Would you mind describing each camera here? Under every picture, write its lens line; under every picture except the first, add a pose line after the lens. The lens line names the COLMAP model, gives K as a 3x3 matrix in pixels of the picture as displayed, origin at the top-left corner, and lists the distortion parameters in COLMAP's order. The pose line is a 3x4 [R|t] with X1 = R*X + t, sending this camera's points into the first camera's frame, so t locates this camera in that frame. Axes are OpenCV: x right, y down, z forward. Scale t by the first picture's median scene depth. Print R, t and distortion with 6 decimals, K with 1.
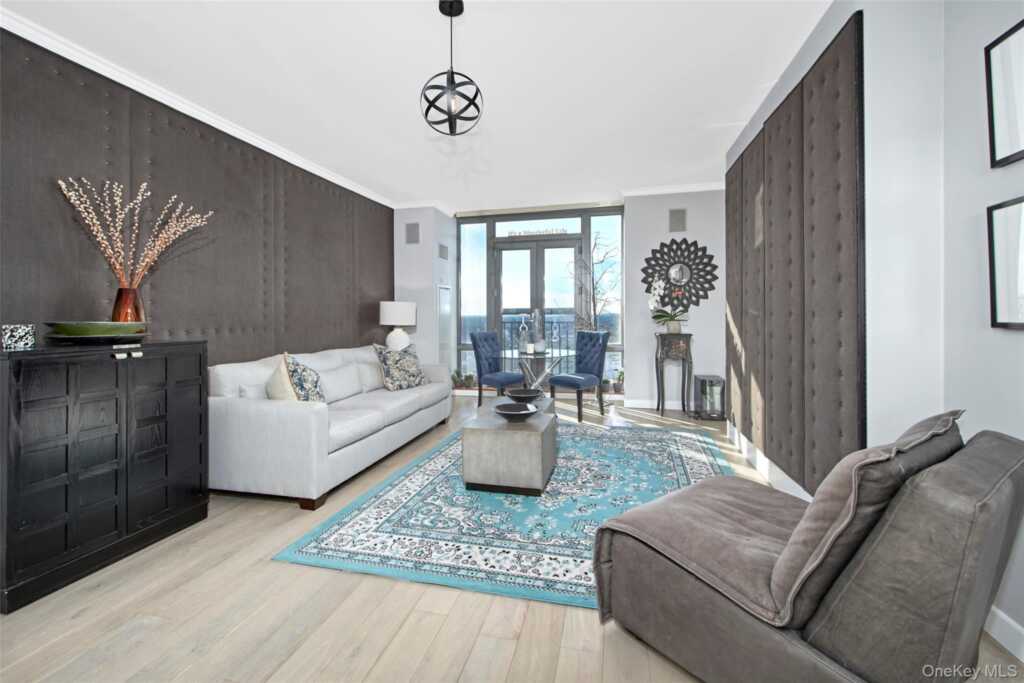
lens RADIAL K [[459.1, 0, 508.0], [0, 459.1, 314.5], [0, 0, 1]] dist [0.001787, -0.000038]
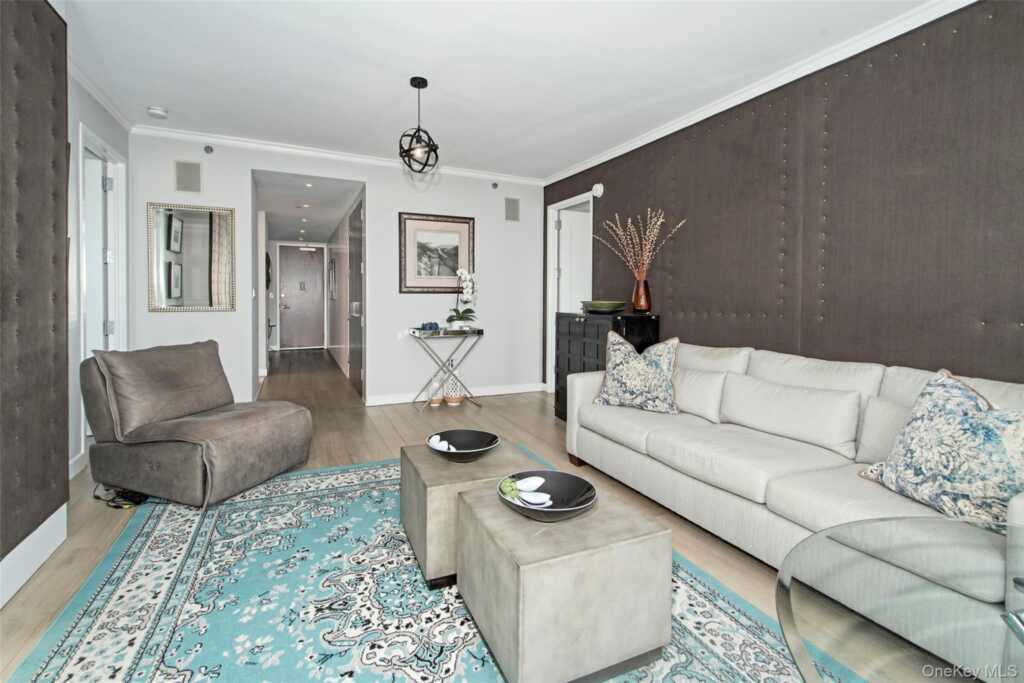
lens RADIAL K [[459.1, 0, 508.0], [0, 459.1, 314.5], [0, 0, 1]] dist [0.001787, -0.000038]
pose [[-0.785173, 0.017412, -0.619032, 0.396609], [-0.005557, 0.999366, 0.035159, -0.001146], [0.619252, 0.031046, -0.784578, 1.652944]]
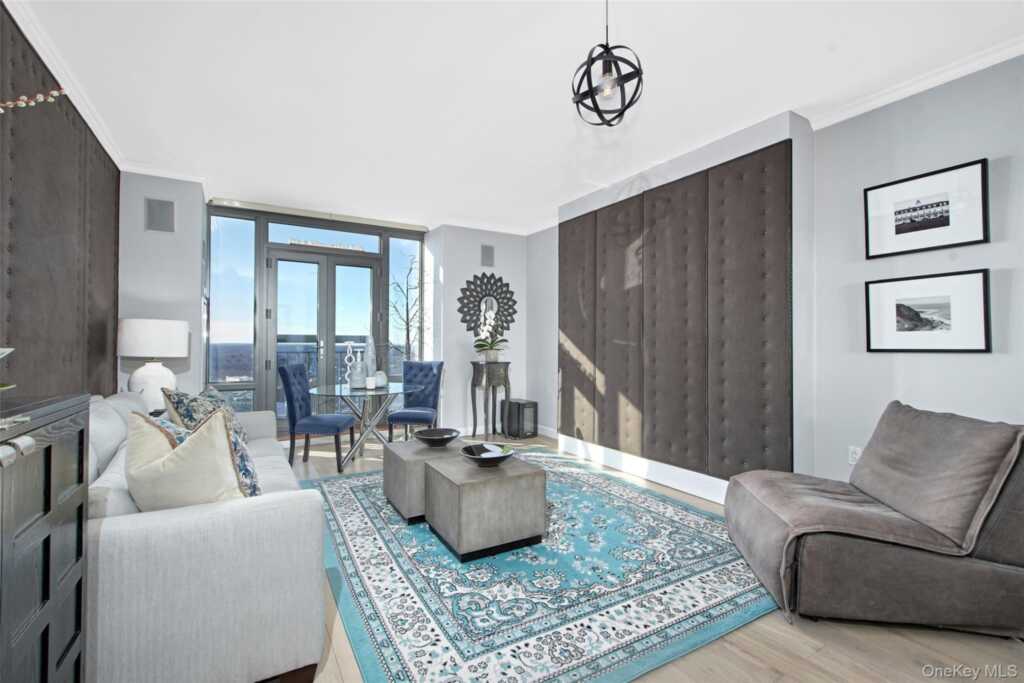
lens RADIAL K [[449.3, 0, 512.0], [0, 449.3, 341.5], [0, 0, 1]] dist [0.000309, -0.000570]
pose [[0.715020, 0.012137, 0.698999, -0.576920], [-0.006928, 0.999923, -0.010275, 0.008136], [-0.699070, 0.002504, 0.715049, 0.389866]]
